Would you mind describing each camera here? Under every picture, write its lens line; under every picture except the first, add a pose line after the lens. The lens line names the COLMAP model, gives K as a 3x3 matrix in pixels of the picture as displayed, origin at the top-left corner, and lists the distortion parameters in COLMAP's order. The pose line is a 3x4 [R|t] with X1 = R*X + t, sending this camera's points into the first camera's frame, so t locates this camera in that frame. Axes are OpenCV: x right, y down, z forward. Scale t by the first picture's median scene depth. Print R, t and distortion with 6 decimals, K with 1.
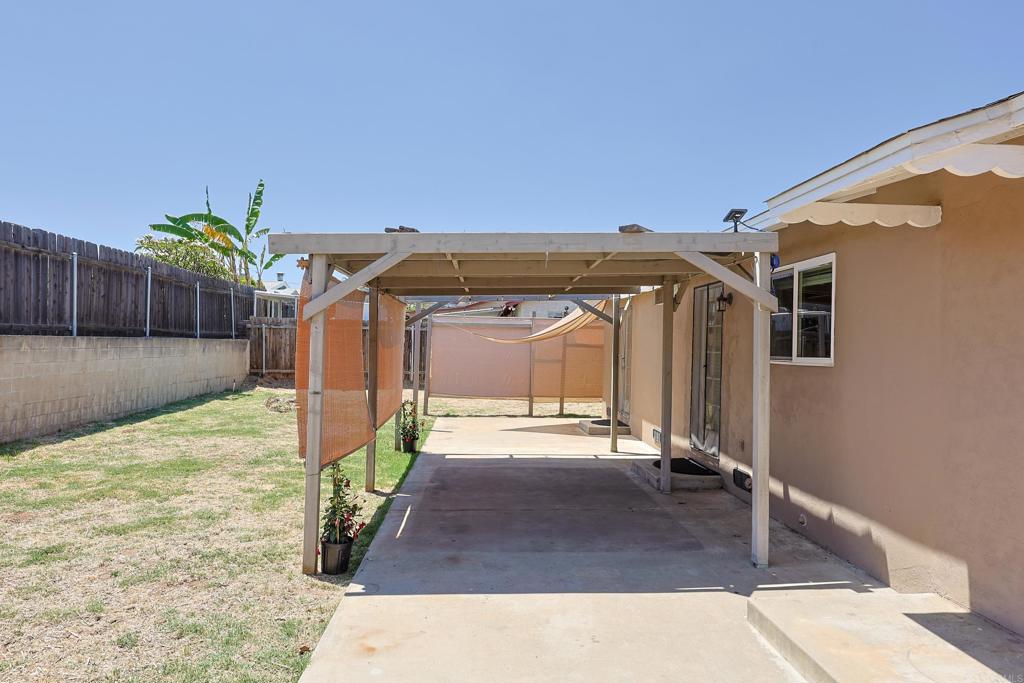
lens RADIAL K [[615.9, 0, 512.4], [0, 615.9, 341.9], [0, 0, 1]] dist [-0.006646, 0.002258]
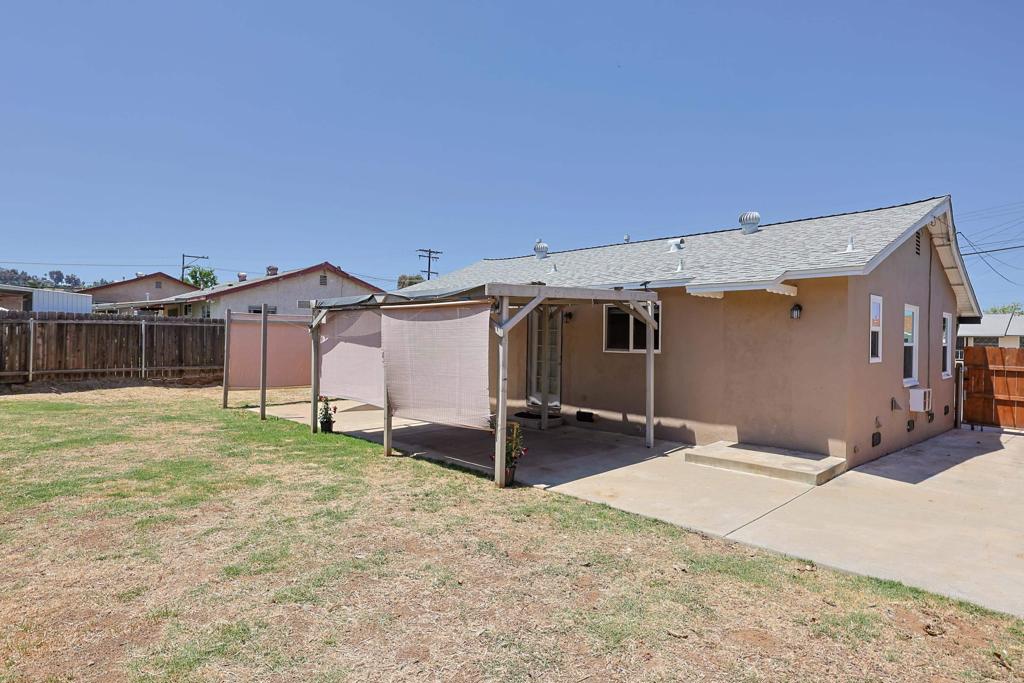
lens RADIAL K [[569.0, 0, 519.1], [0, 569.0, 339.8], [0, 0, 1]] dist [0.004894, 0.000635]
pose [[0.743814, -0.014201, 0.668236, -0.813381], [0.000586, 0.999788, 0.020594, -0.034101], [-0.668387, -0.014927, 0.743664, -0.105798]]
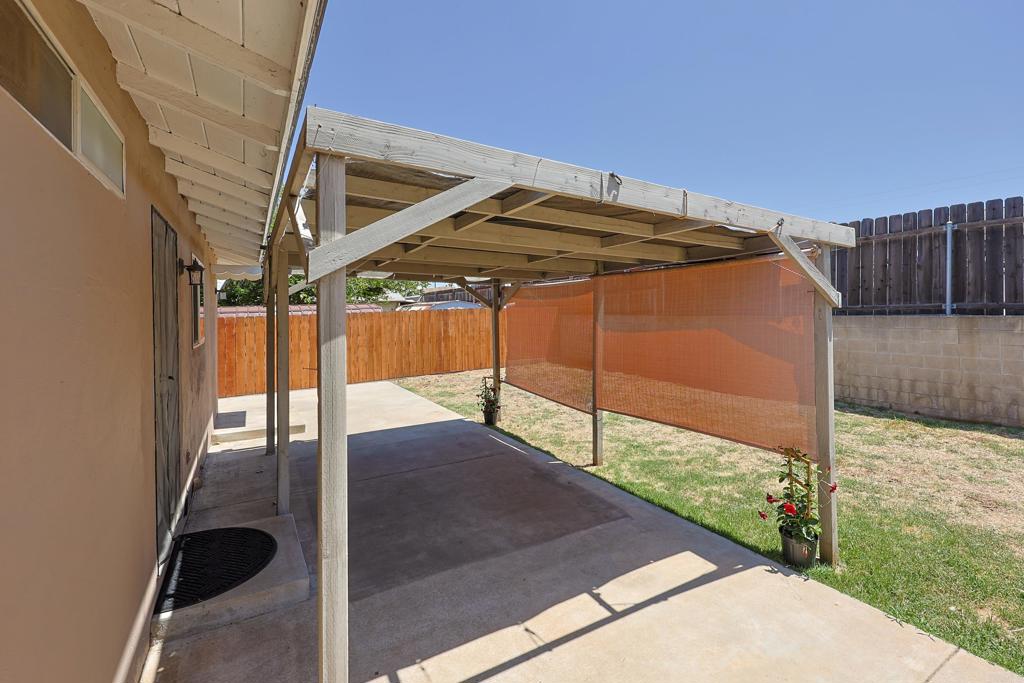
lens RADIAL K [[444.9, 0, 508.2], [0, 444.9, 310.5], [0, 0, 1]] dist [0.001837, -0.000223]
pose [[-0.895487, -0.000380, -0.445087, 0.237364], [0.004645, 0.999937, -0.010200, -0.015335], [0.445063, -0.011202, -0.895429, 1.559290]]
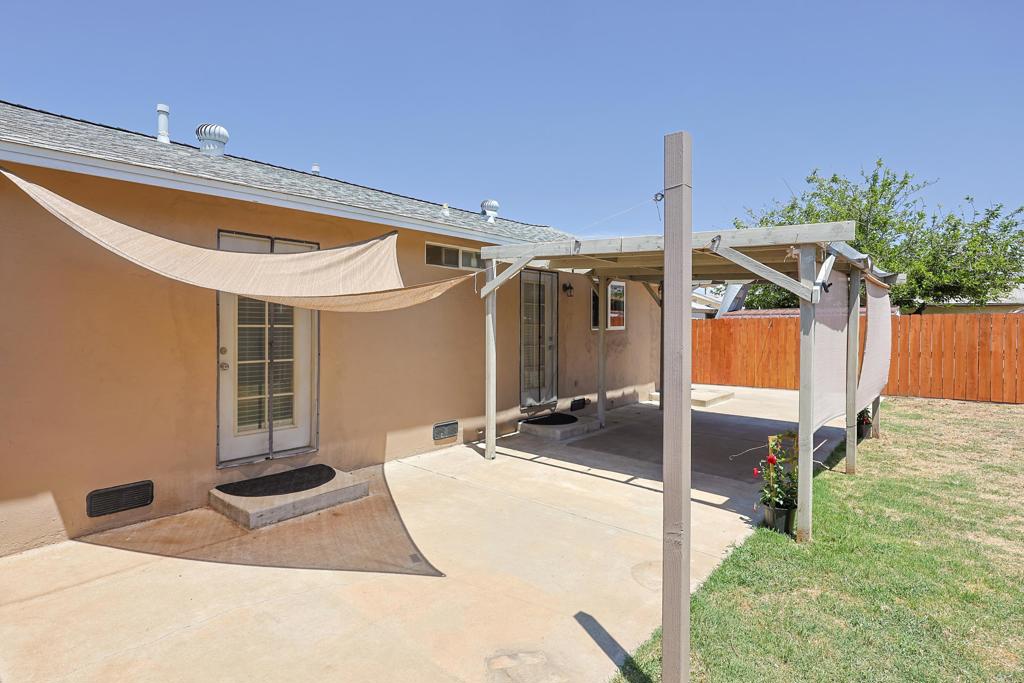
lens RADIAL K [[539.3, 0, 515.3], [0, 539.3, 333.1], [0, 0, 1]] dist [0.003335, -0.000838]
pose [[-0.725185, -0.035352, 0.687646, -0.420326], [-0.021393, 0.999356, 0.028816, 0.000306], [-0.688222, 0.006186, -0.725474, 1.935698]]
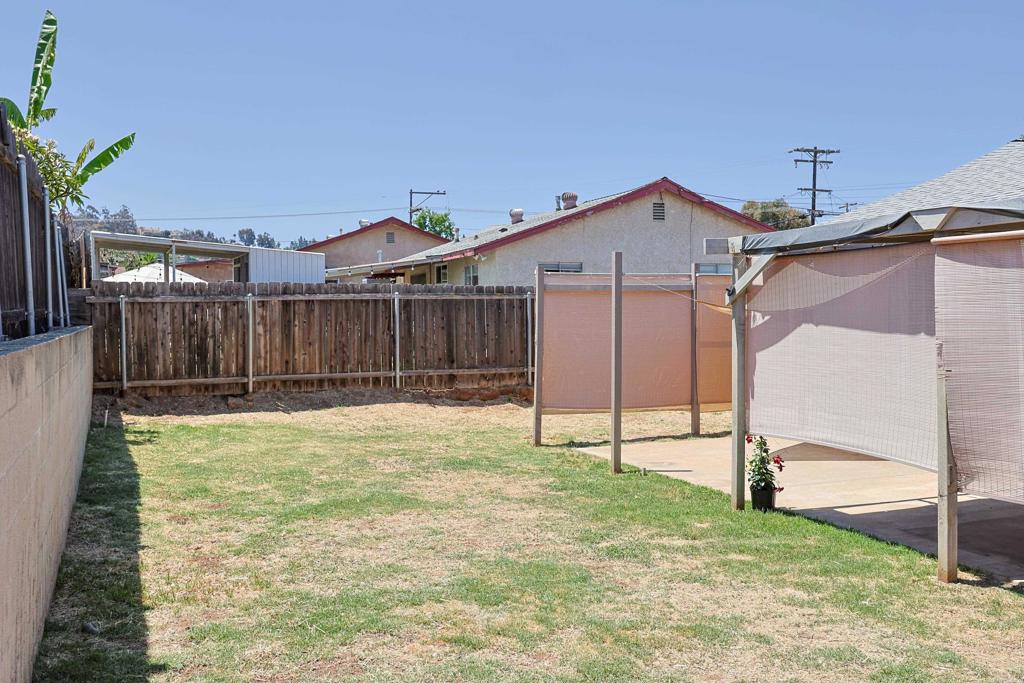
lens RADIAL K [[977.8, 0, 519.2], [0, 977.8, 348.4], [0, 0, 1]] dist [0.009159, 0.000000]
pose [[0.946864, -0.040888, 0.319024, -0.877368], [0.027639, 0.998561, 0.045947, -0.031108], [-0.320444, -0.034688, 0.946632, 0.267042]]
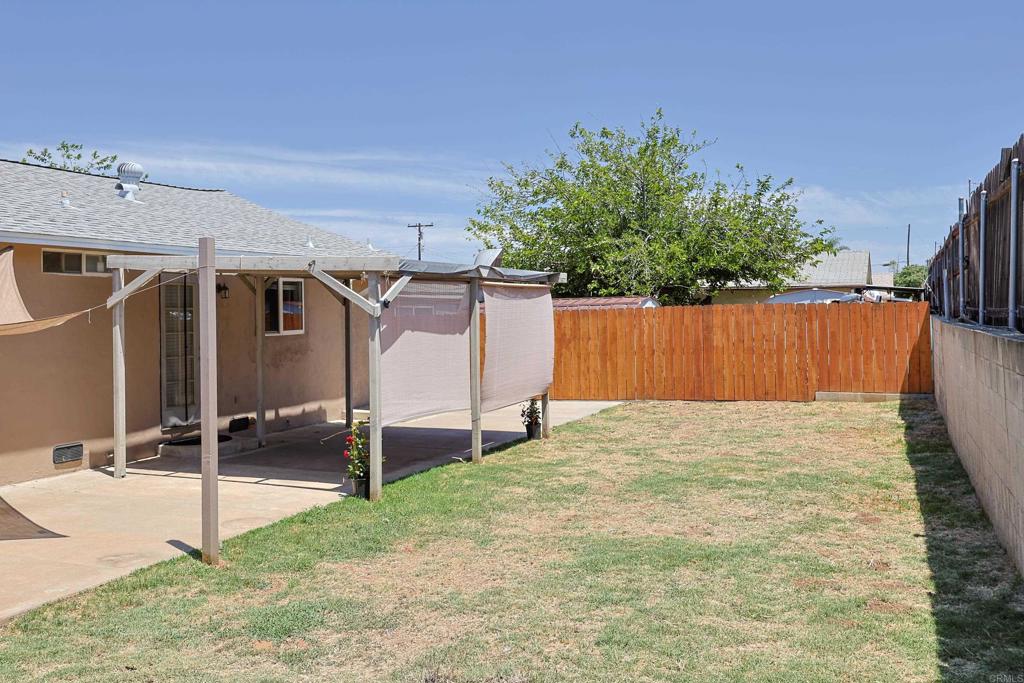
lens RADIAL K [[977.8, 0, 533.0], [0, 977.8, 294.0], [0, 0, 1]] dist [0.009159, 0.000000]
pose [[-0.903666, 0.001992, 0.428233, -1.032179], [-0.003471, 0.999922, -0.011976, -0.037618], [-0.428224, -0.012308, -0.903589, 2.435966]]
